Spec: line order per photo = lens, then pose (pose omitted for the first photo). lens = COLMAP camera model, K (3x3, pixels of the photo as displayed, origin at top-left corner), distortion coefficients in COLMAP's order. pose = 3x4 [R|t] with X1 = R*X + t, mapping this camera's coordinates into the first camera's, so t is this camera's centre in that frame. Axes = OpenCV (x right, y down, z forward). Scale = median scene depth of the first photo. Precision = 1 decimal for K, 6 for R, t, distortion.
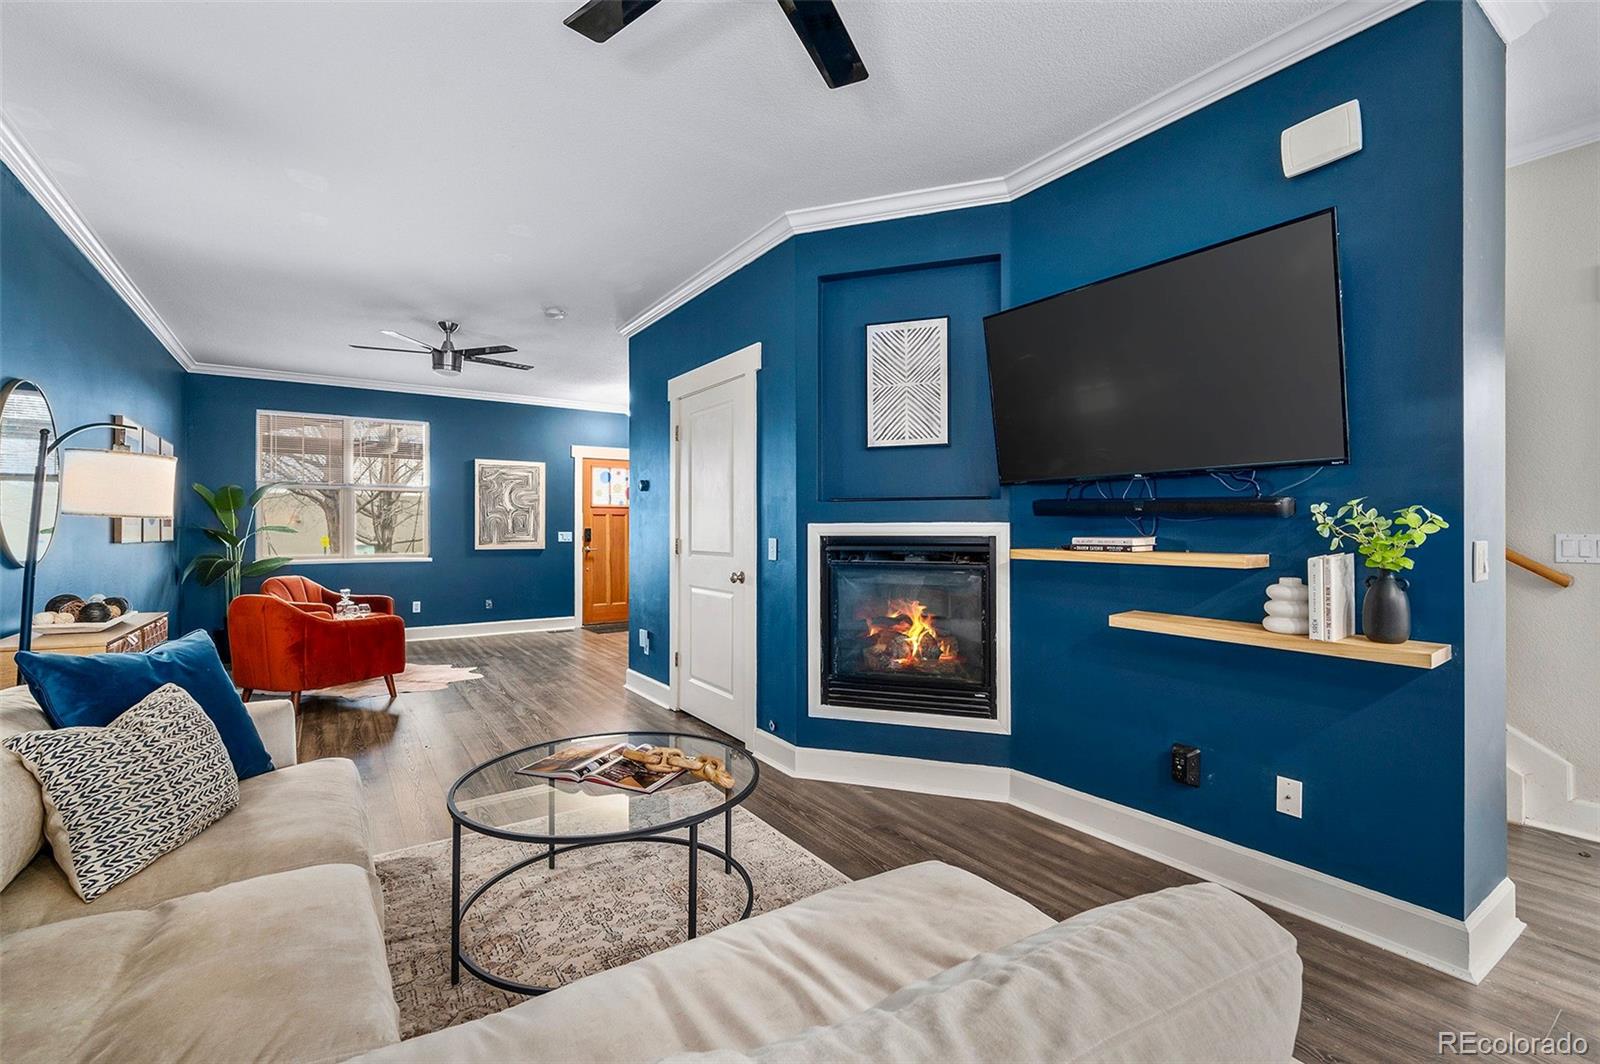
lens RADIAL K [[702.6, 0, 800.0], [0, 702.6, 532.0], [0, 0, 1]] dist [-0.000558, -0.000036]
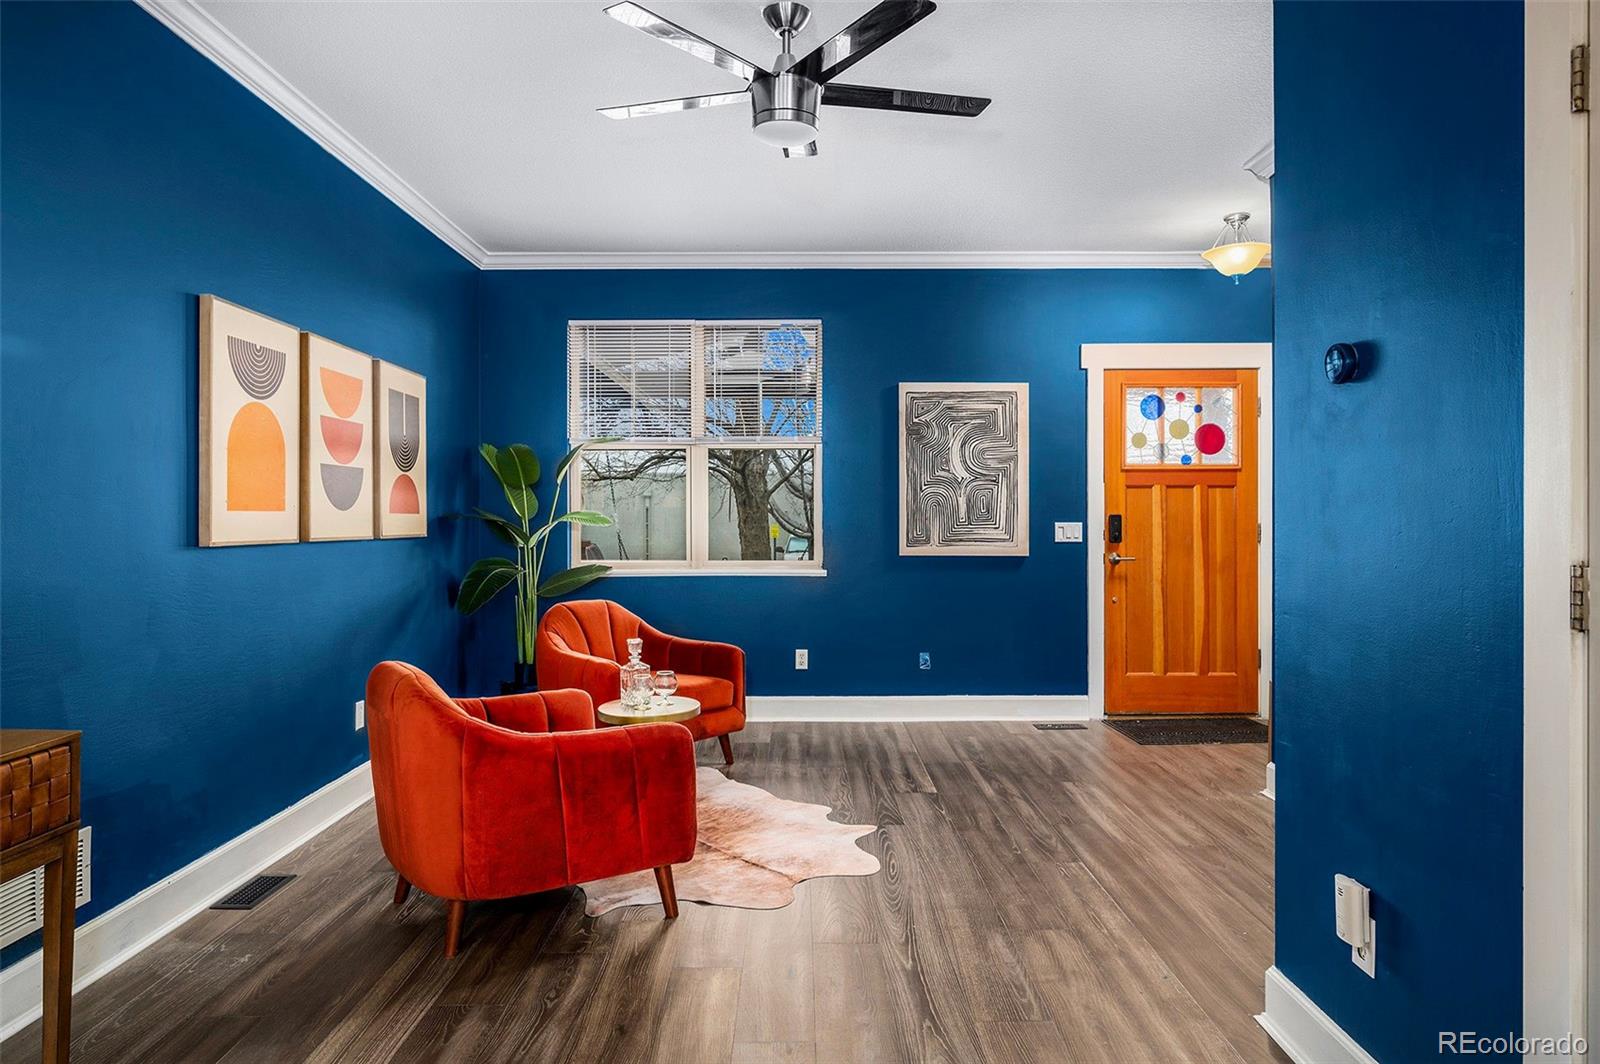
lens RADIAL K [[933.8, 0, 799.2], [0, 933.8, 516.3], [0, 0, 1]] dist [-0.033414, -0.000115]
pose [[0.825552, -0.000953, -0.564325, -0.130399], [-0.000435, 0.999997, -0.002324, -0.002460], [0.564326, 0.002164, 0.825550, 0.379612]]
